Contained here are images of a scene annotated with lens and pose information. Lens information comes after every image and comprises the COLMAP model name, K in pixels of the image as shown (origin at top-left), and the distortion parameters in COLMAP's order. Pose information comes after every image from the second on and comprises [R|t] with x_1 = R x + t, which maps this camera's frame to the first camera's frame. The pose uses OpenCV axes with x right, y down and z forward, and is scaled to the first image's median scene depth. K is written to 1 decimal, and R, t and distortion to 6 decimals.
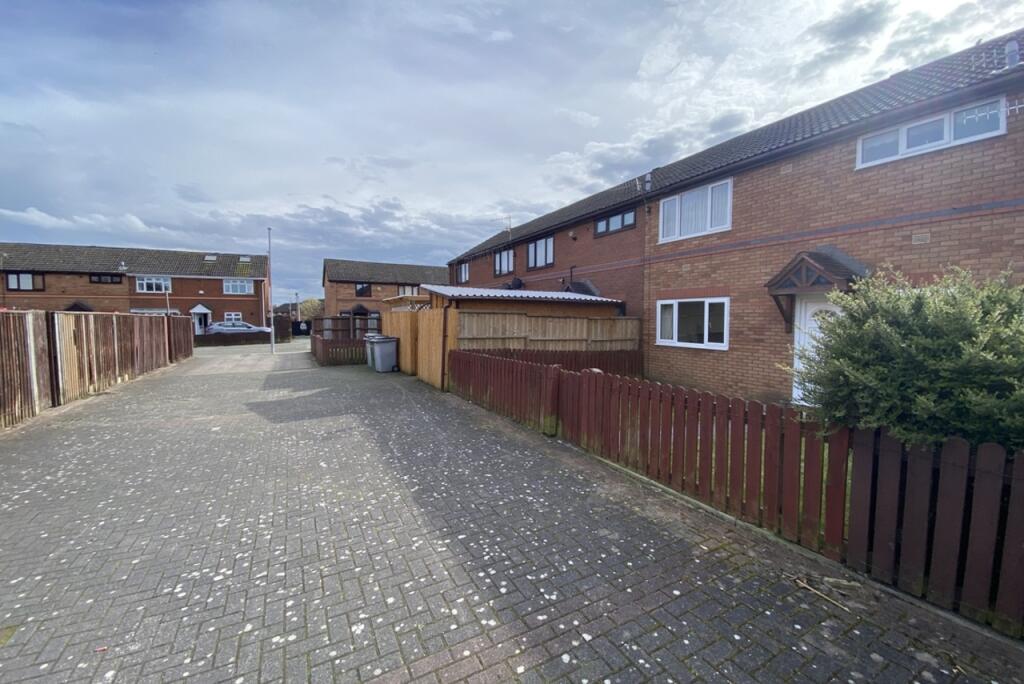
lens RADIAL K [[410.0, 0, 510.2], [0, 410.0, 339.4], [0, 0, 1]] dist [0.020210, -0.018527]
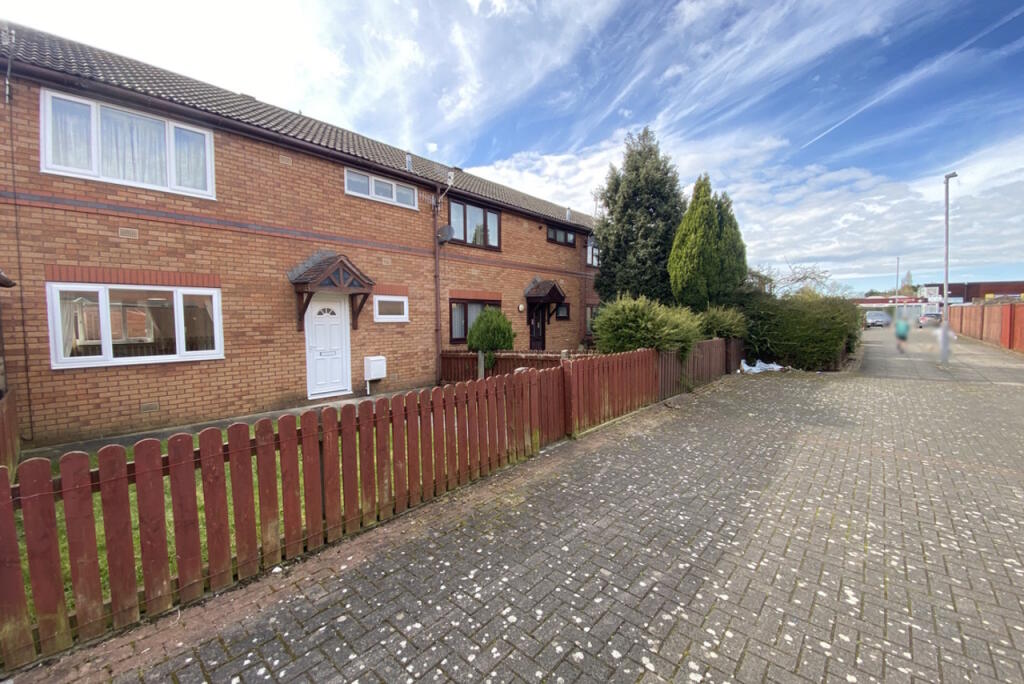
lens RADIAL K [[410.0, 0, 510.2], [0, 410.0, 339.4], [0, 0, 1]] dist [0.020210, -0.018527]
pose [[-0.345547, -0.052232, 0.936947, -0.402709], [0.057768, 0.995372, 0.076794, -0.038902], [-0.936622, 0.080662, -0.340930, 0.810687]]
